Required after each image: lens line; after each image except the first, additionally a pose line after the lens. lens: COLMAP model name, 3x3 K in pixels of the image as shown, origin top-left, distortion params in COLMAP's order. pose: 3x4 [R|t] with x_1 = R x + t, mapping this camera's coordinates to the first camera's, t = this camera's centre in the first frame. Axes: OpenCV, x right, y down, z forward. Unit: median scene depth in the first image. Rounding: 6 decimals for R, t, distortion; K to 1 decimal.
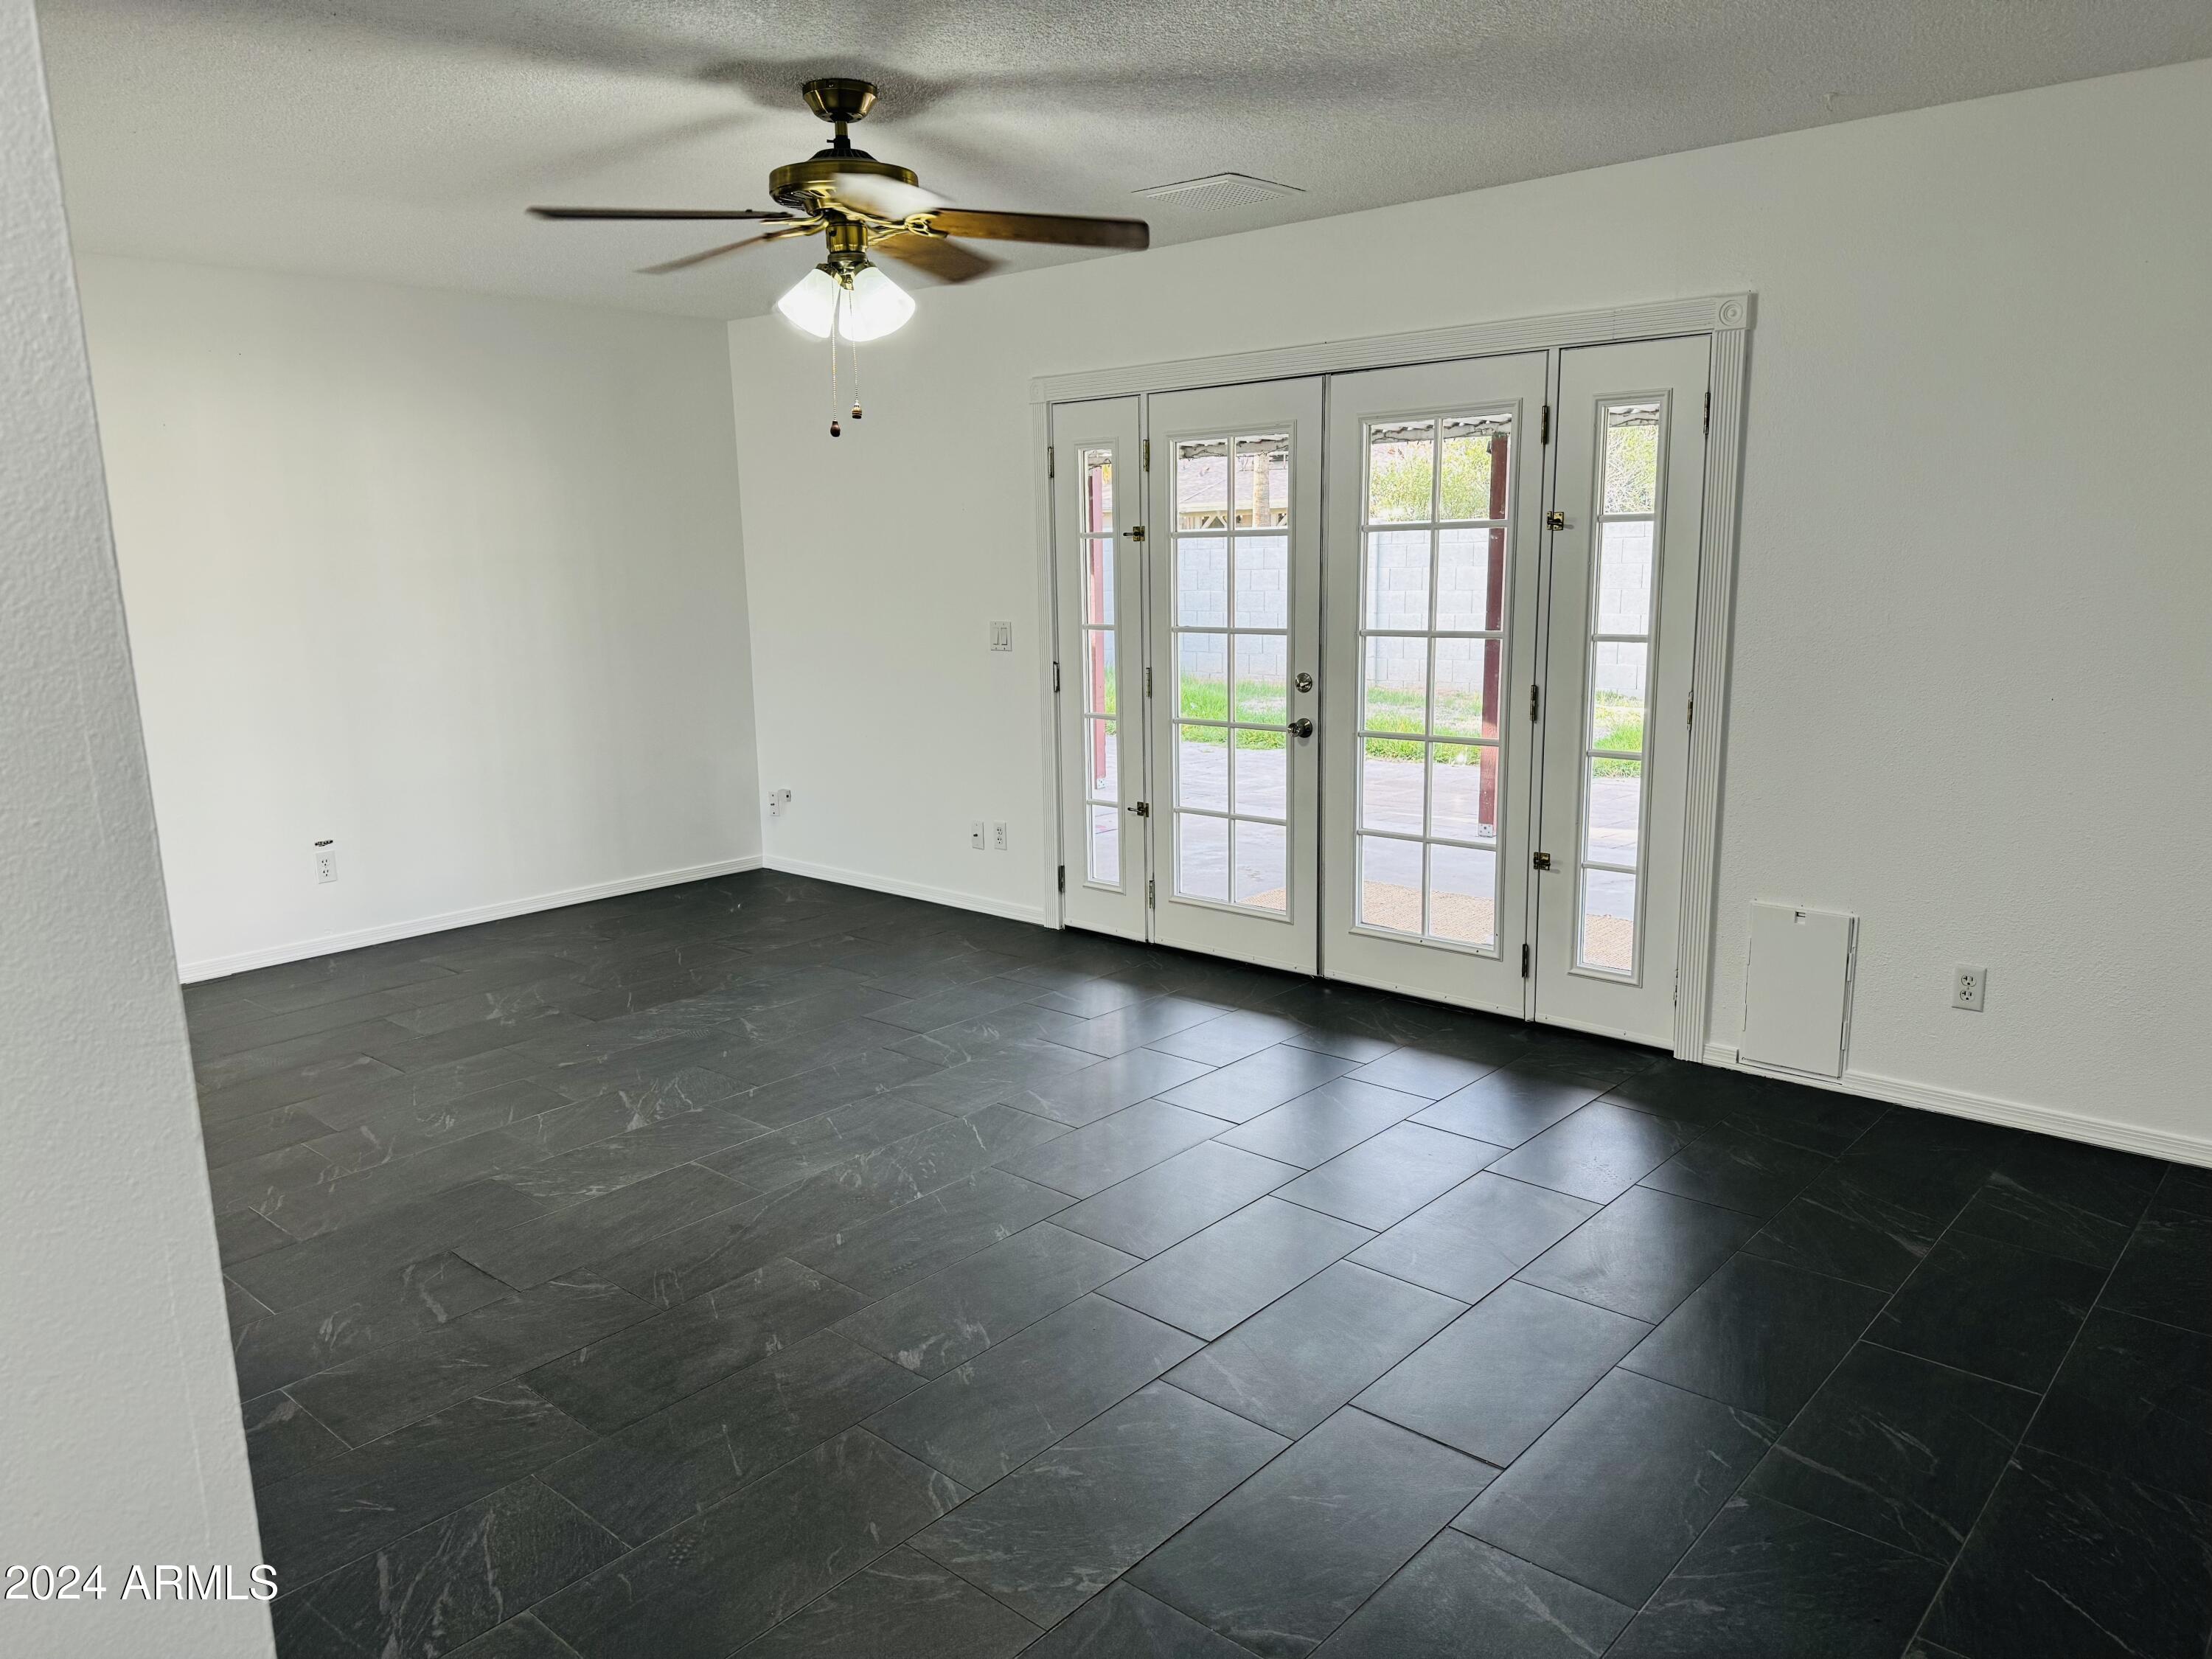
lens RADIAL K [[1530.1, 0, 1087.7], [0, 1530.1, 848.4], [0, 0, 1]] dist [0.011216, -0.012582]
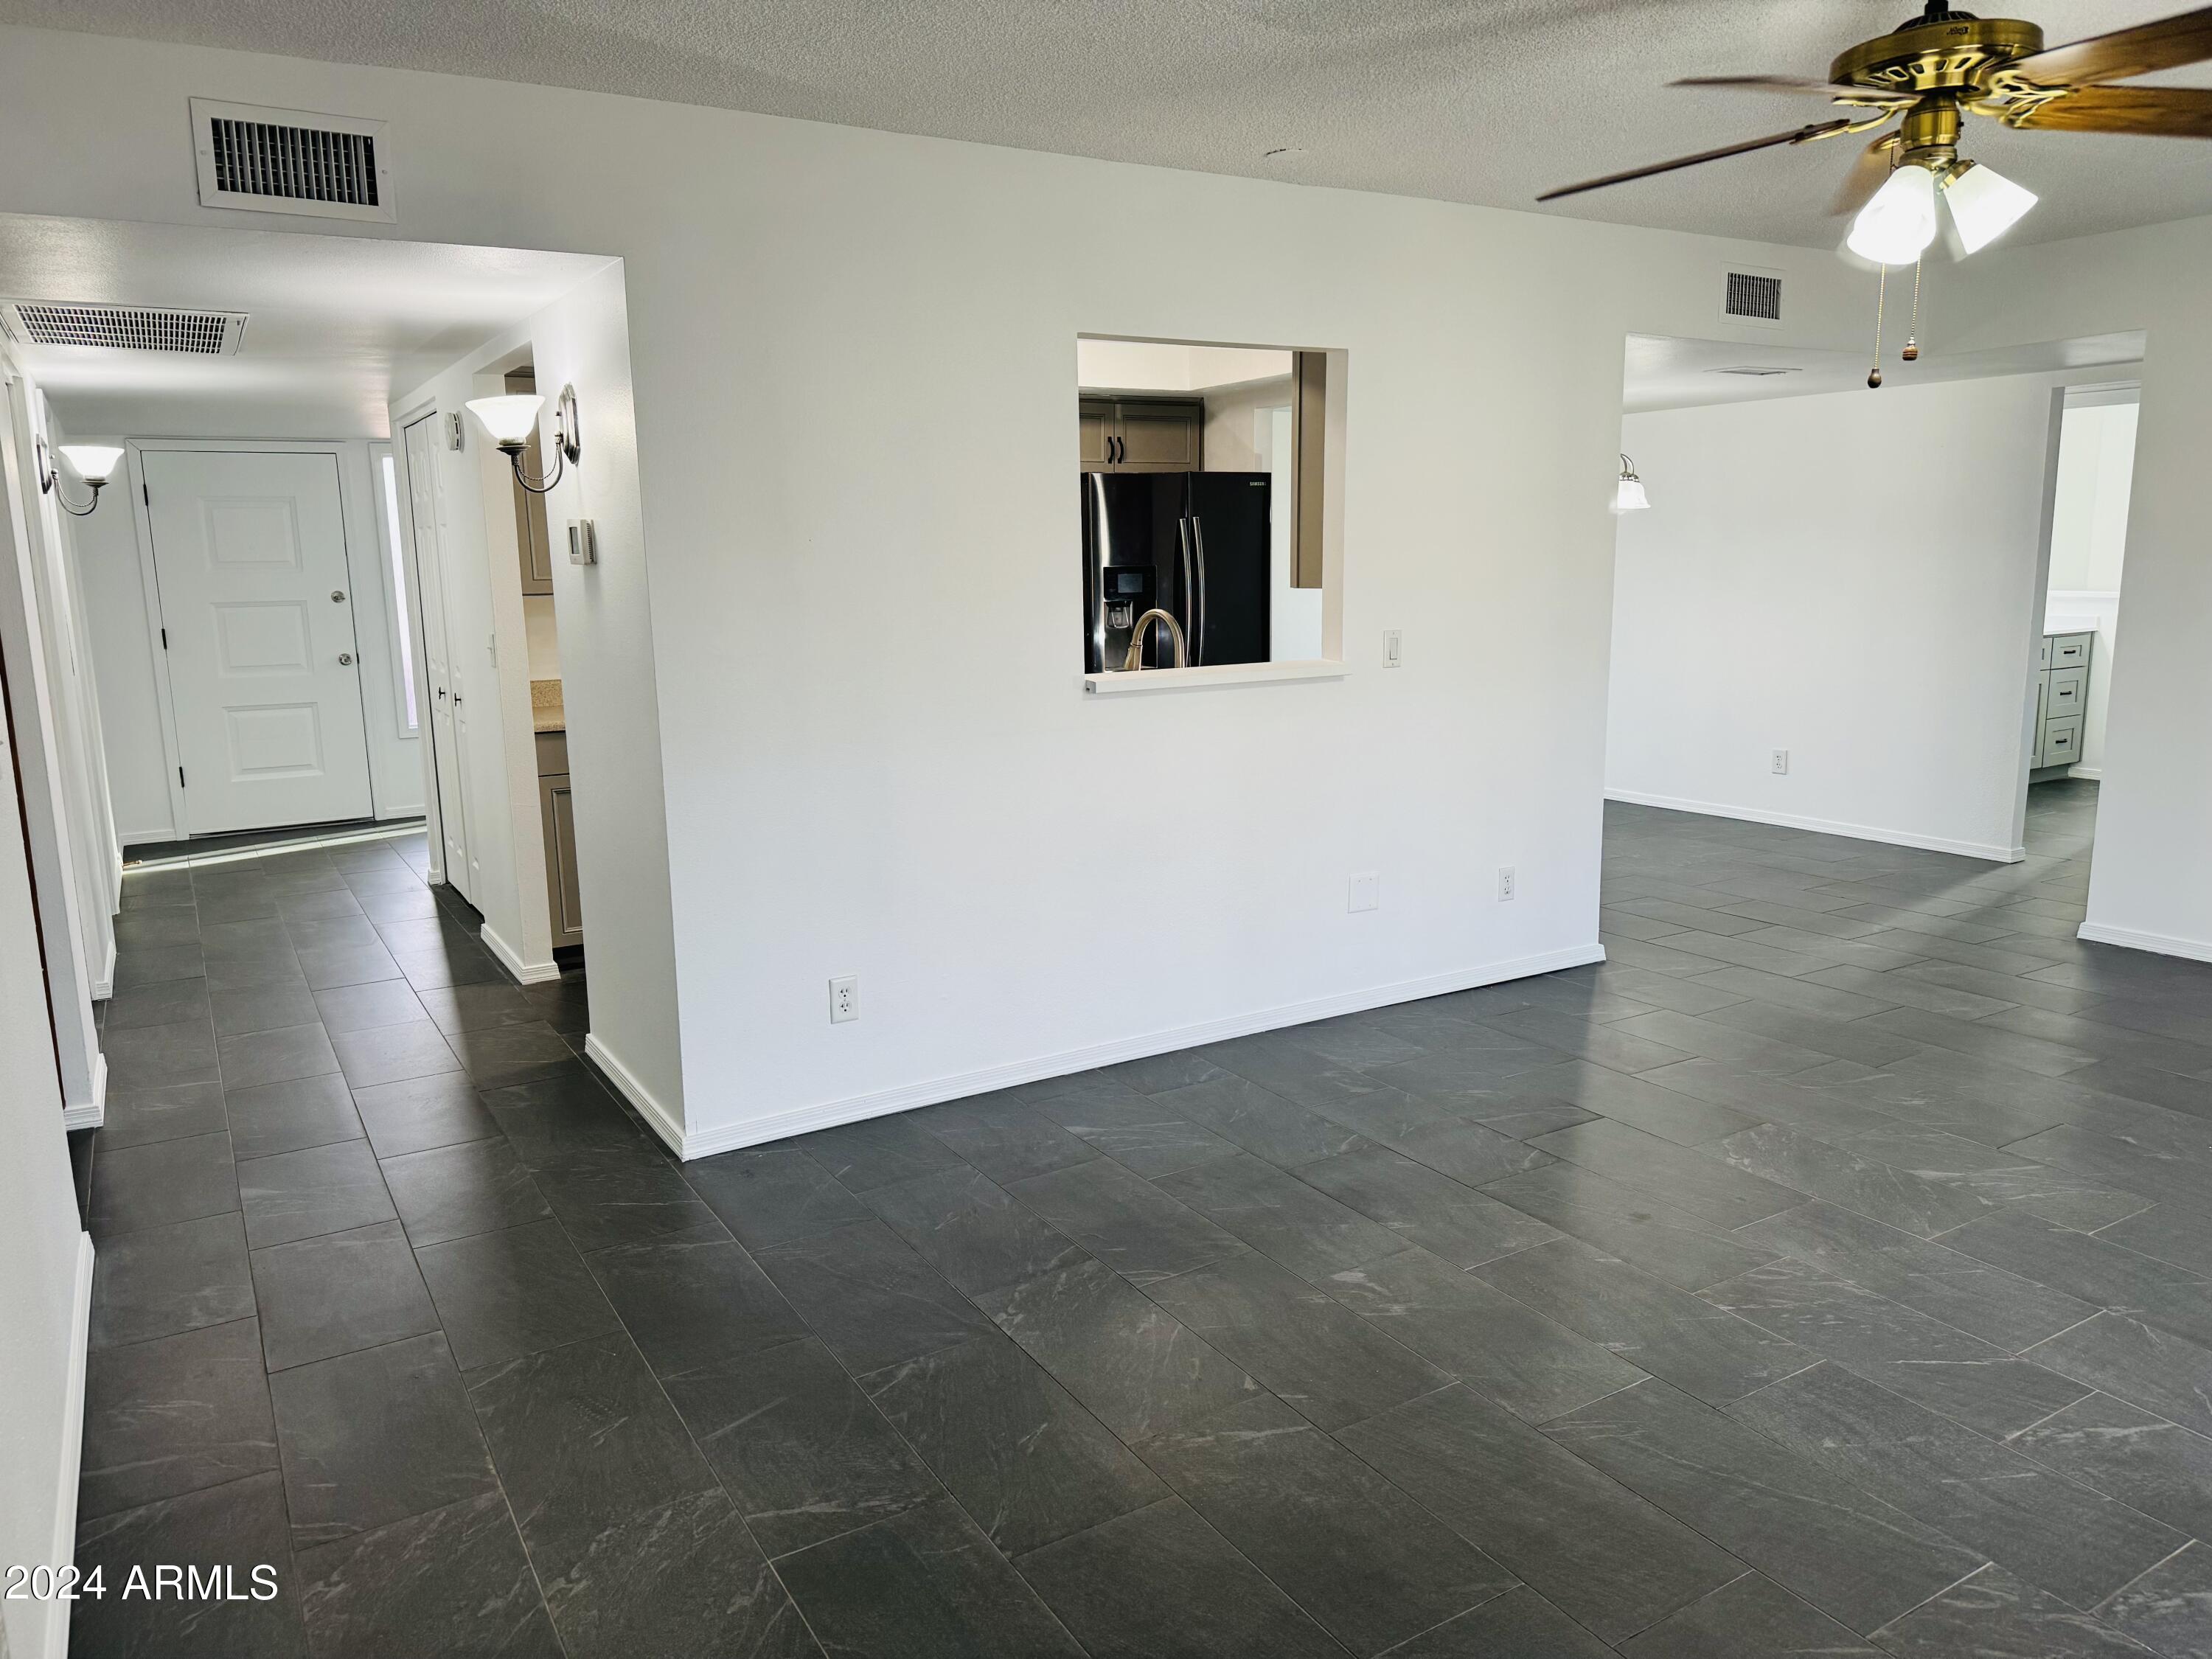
lens RADIAL K [[1530.1, 0, 1099.7], [0, 1530.1, 826.3], [0, 0, 1]] dist [0.011216, -0.012582]
pose [[-0.285143, 0.207288, -0.935802, 0.741708], [-0.173369, 0.949076, 0.263055, -0.188639], [0.942675, 0.237248, -0.234685, 0.845700]]
